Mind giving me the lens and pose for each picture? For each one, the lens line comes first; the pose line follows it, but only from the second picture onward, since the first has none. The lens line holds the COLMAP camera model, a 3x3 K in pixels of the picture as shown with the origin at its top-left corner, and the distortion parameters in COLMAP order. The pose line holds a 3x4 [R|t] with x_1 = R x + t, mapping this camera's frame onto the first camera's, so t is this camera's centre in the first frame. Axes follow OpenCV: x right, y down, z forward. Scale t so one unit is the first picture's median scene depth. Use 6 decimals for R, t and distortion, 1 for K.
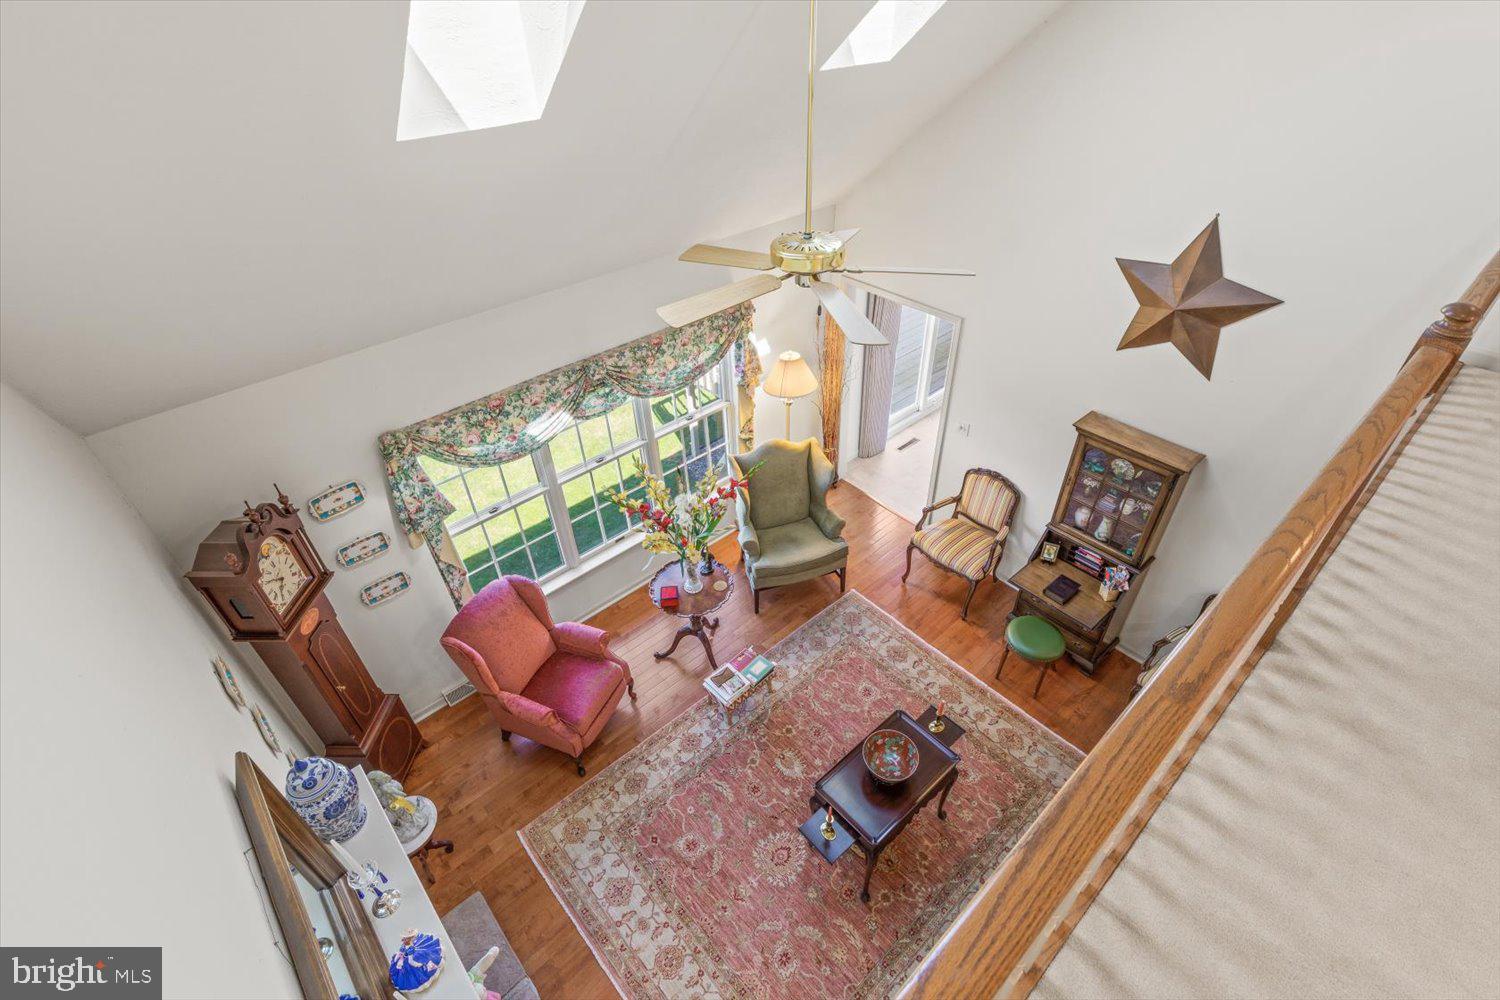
lens RADIAL K [[704.7, 0, 760.9], [0, 704.7, 503.0], [0, 0, 1]] dist [0.016141, -0.000189]
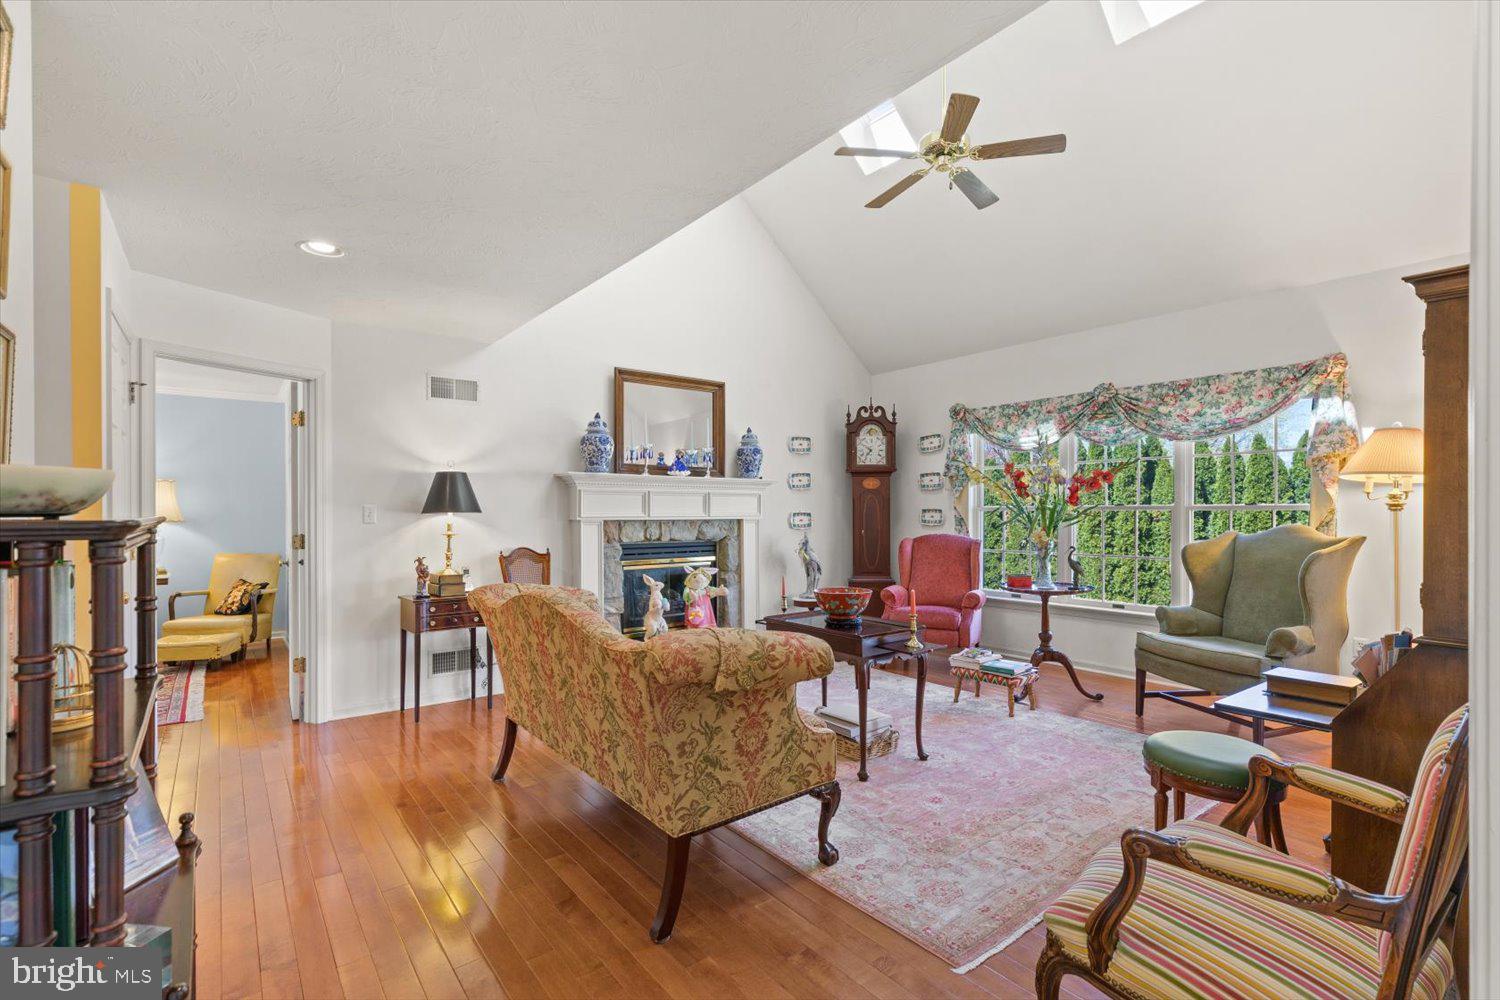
lens RADIAL K [[688.1, 0, 756.6], [0, 688.1, 505.3], [0, 0, 1]] dist [0.004349, -0.000307]
pose [[-0.073611, 0.015081, -0.997173, 0.911468], [-0.619628, 0.782781, 0.057579, 0.234129], [0.781437, 0.622114, -0.048276, 0.718315]]
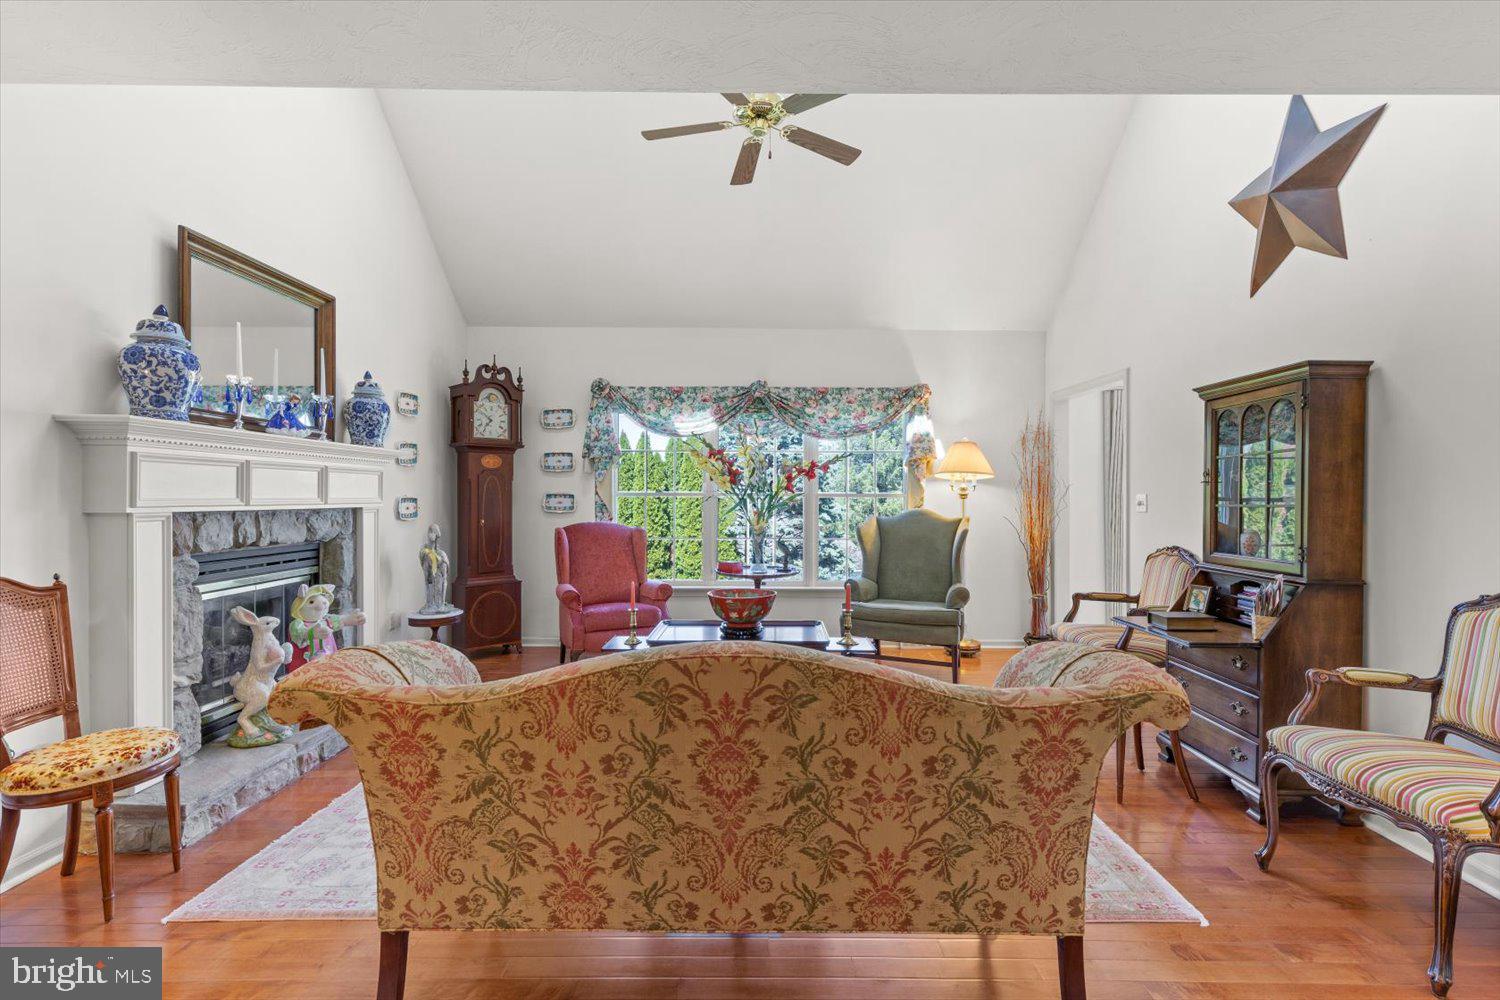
lens RADIAL K [[704.7, 0, 756.1], [0, 704.7, 493.5], [0, 0, 1]] dist [0.016141, -0.000189]
pose [[0.739994, 0.025474, -0.672131, 0.596252], [-0.437419, 0.777336, -0.452122, 0.512117], [0.510954, 0.628570, 0.586366, 0.378036]]
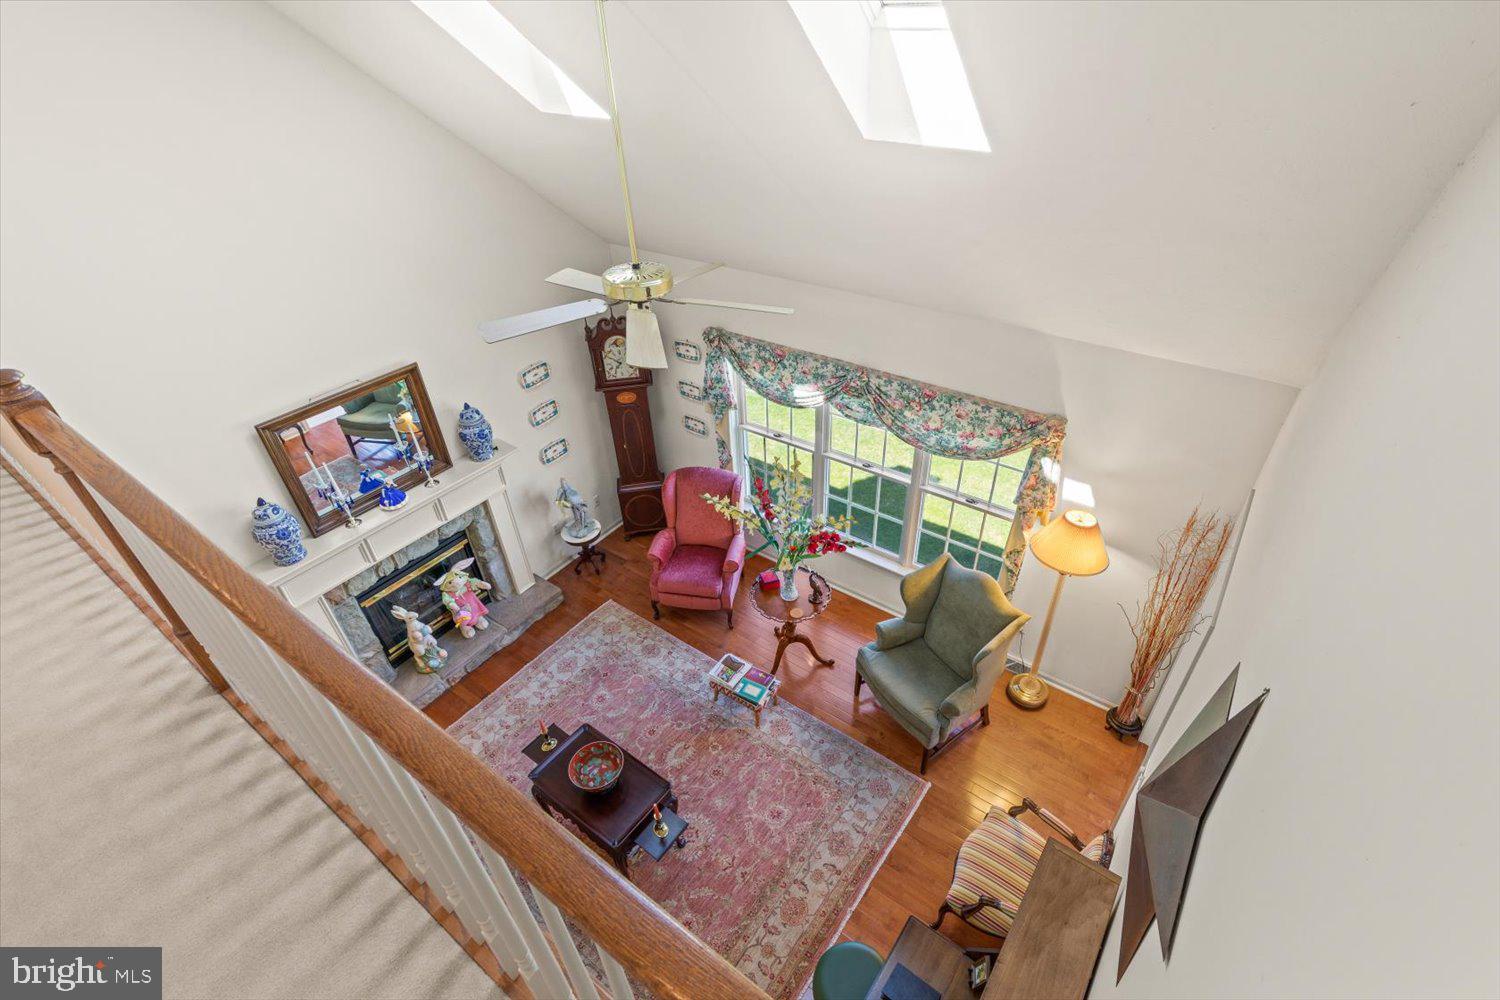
lens RADIAL K [[704.7, 0, 758.6], [0, 704.7, 504.2], [0, 0, 1]] dist [0.016141, -0.000189]
pose [[0.201016, 0.597383, -0.776355, 0.659832], [-0.585441, 0.708686, 0.393730, -0.380223], [0.785399, 0.375364, 0.492189, 0.431744]]
